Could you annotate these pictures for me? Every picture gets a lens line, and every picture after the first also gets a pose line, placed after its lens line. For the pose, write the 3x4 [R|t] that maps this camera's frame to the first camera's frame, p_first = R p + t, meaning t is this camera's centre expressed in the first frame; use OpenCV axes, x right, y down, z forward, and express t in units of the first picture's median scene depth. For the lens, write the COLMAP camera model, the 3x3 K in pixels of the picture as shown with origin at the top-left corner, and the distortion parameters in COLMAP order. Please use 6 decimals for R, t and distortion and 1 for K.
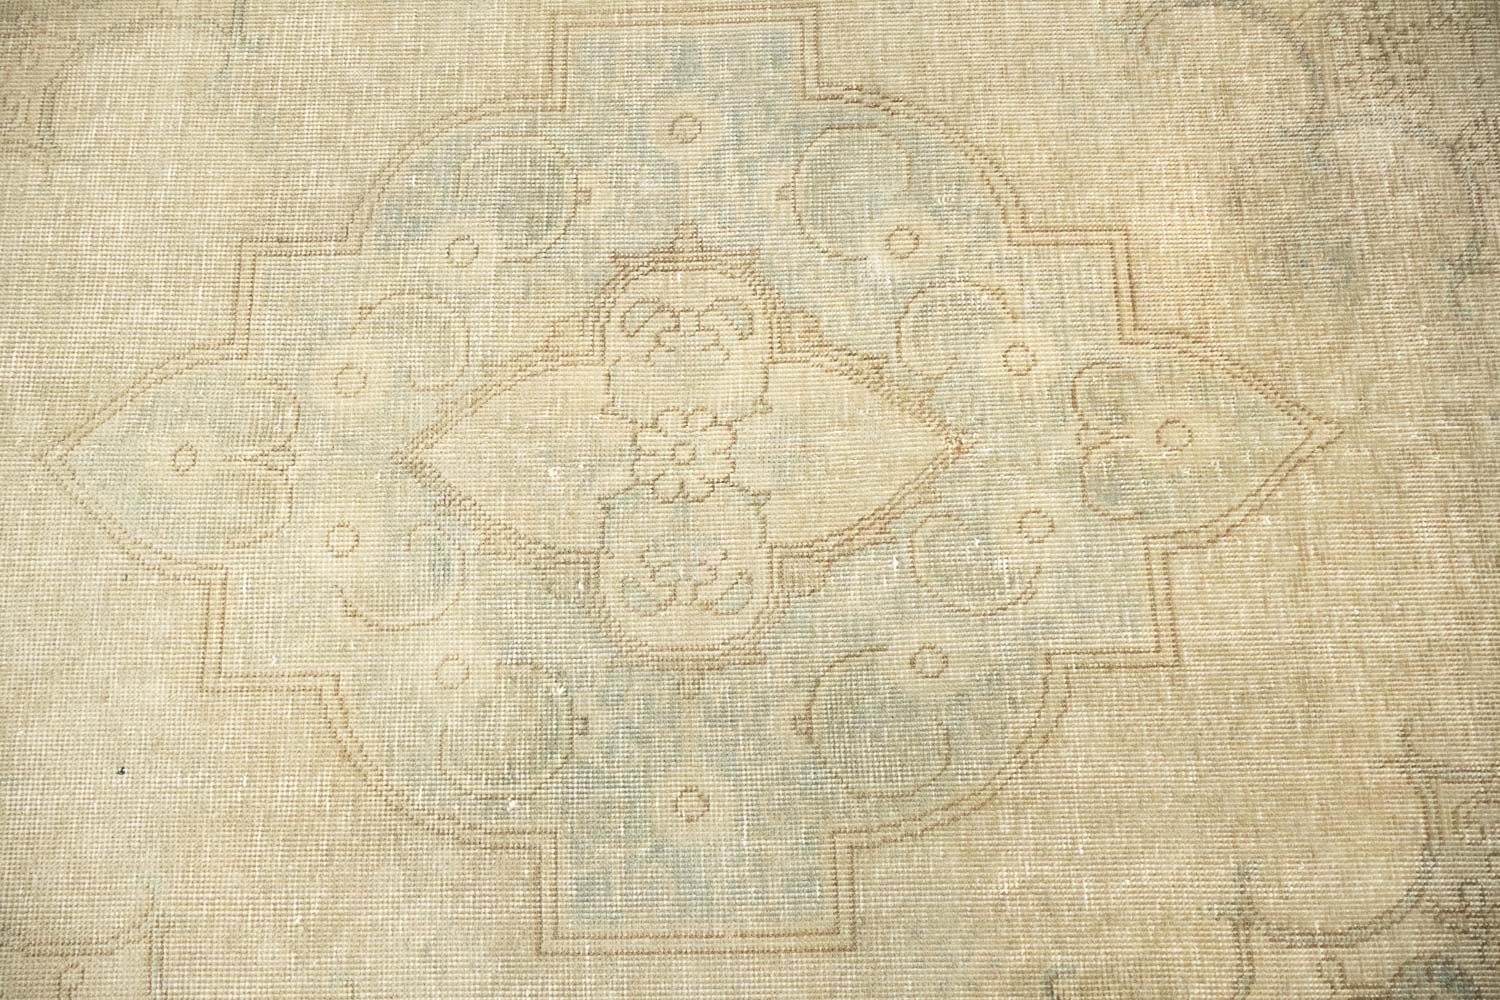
lens RADIAL K [[1255.1, 0, 728.6], [0, 1255.1, 469.9], [0, 0, 1]] dist [-0.000984, -0.001720]
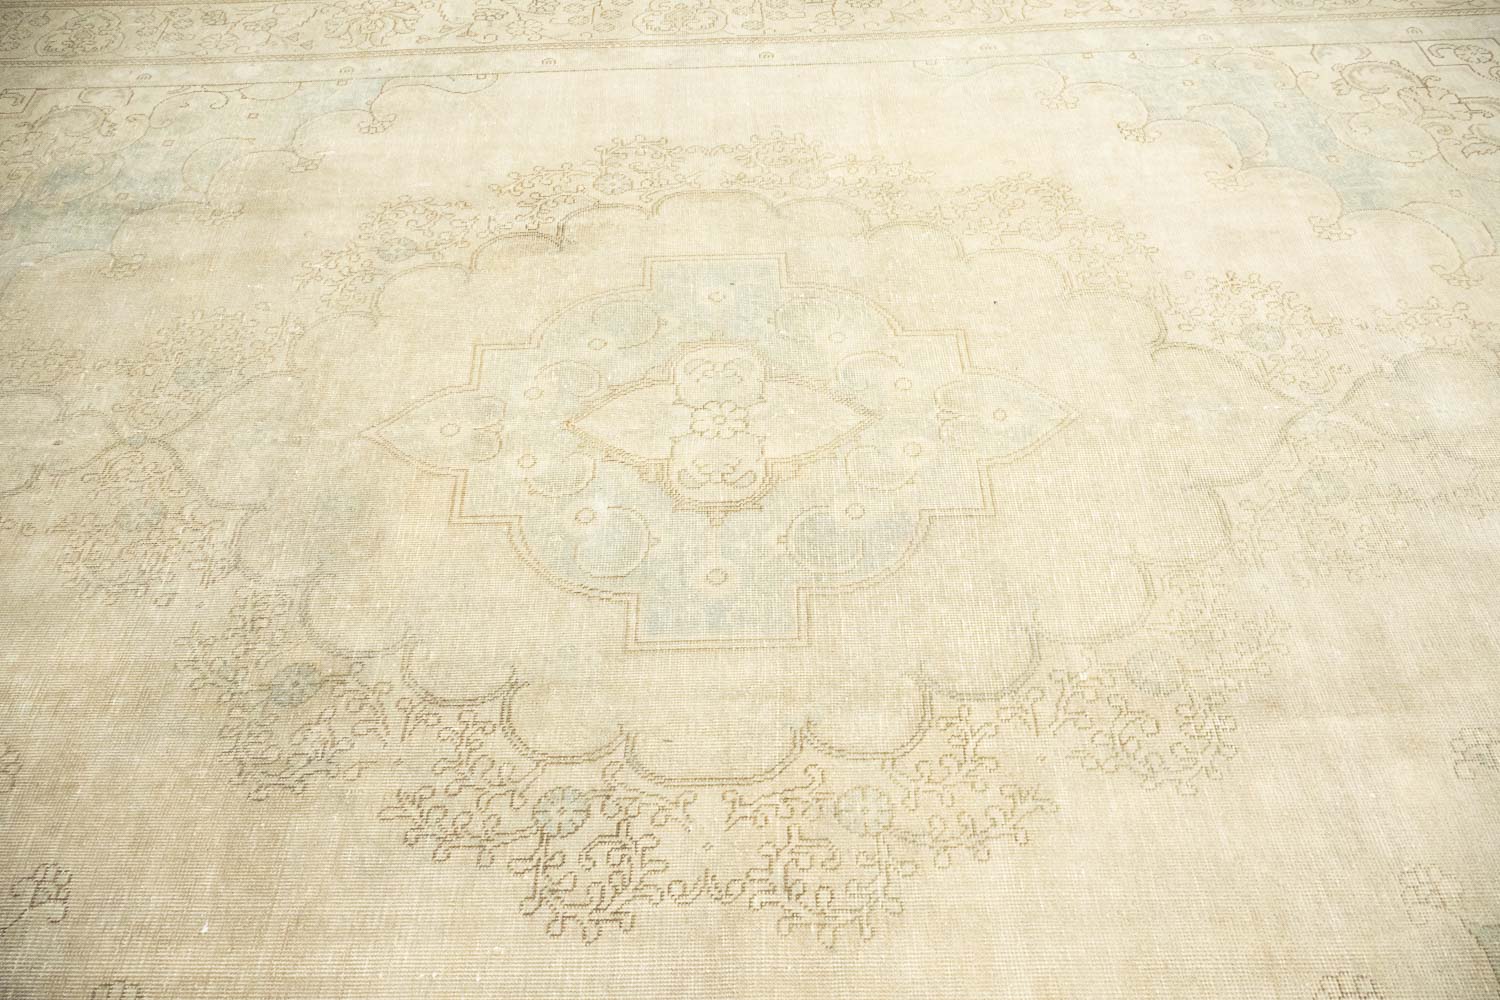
lens RADIAL K [[1247.6, 0, 743.0], [0, 1247.6, 499.7], [0, 0, 1]] dist [-0.006945, -0.005203]
pose [[-0.998586, 0.033851, 0.040995, -0.136193], [0.012551, -0.599200, 0.800501, -1.485017], [0.051662, 0.799883, 0.597928, 0.017969]]
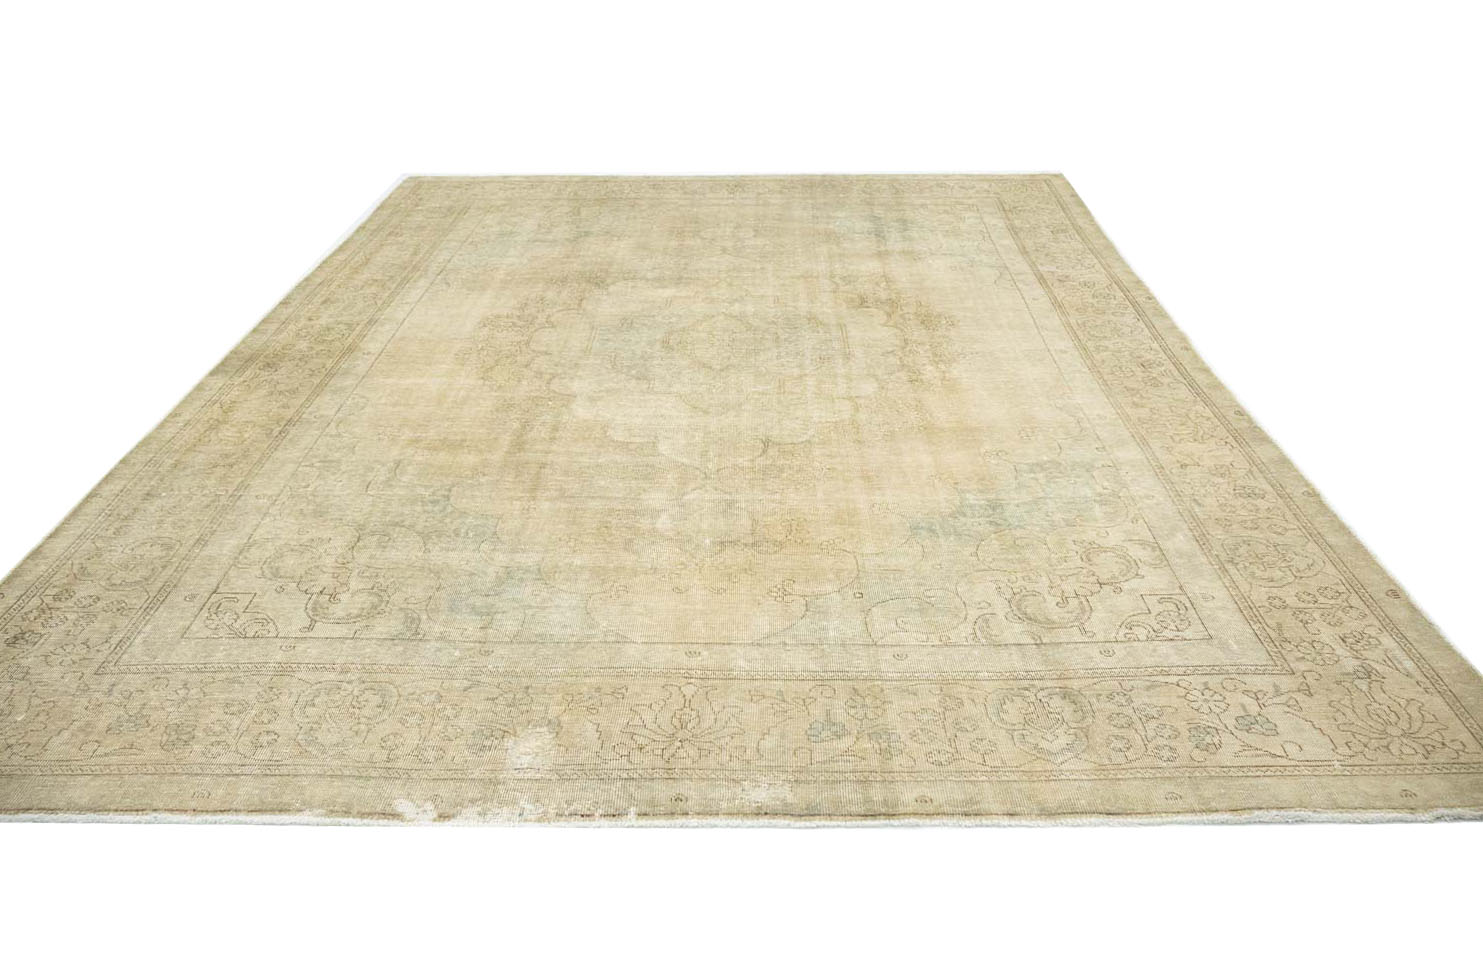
lens RADIAL K [[1228.8, 0, 731.7], [0, 1228.8, 482.4], [0, 0, 1]] dist [0.002648, -0.001195]
pose [[0.028930, -0.465373, 0.884642, -3.410618], [0.977808, 0.196890, 0.071599, -0.160993], [-0.207497, 0.862938, 0.460741, -0.329123]]
